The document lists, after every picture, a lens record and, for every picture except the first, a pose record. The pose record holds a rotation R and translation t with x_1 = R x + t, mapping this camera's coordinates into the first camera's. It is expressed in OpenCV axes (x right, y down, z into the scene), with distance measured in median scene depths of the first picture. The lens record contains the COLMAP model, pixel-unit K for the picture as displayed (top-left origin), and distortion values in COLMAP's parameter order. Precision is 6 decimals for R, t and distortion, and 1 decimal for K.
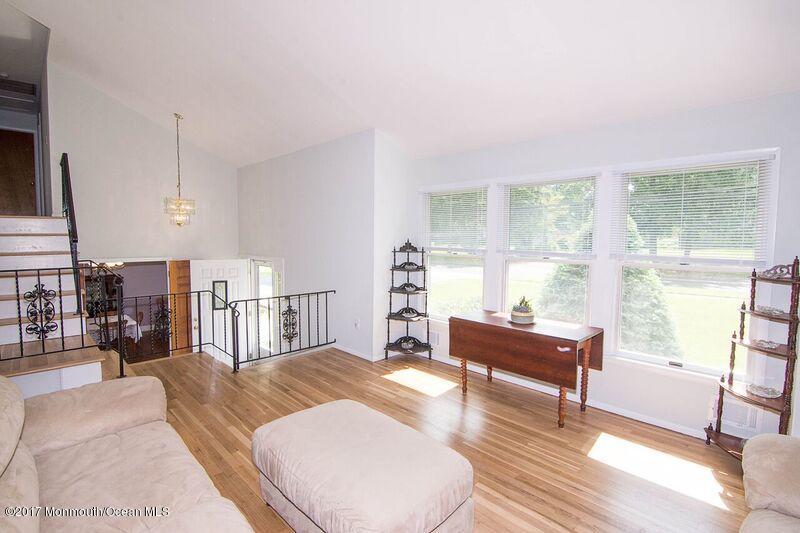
lens RADIAL K [[381.5, 0, 402.6], [0, 381.5, 267.8], [0, 0, 1]] dist [-0.022247, -0.004039]
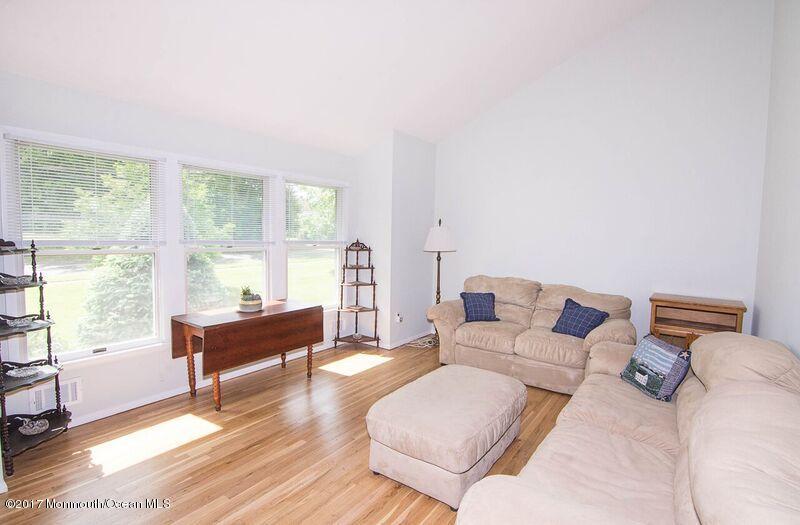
lens RADIAL K [[387.7, 0, 402.2], [0, 387.7, 257.5], [0, 0, 1]] dist [-0.027883, -0.002787]
pose [[-0.161706, -0.080292, 0.983567, -0.729710], [0.053834, 0.994483, 0.090034, -0.066365], [-0.985369, 0.067508, -0.156492, 0.726599]]
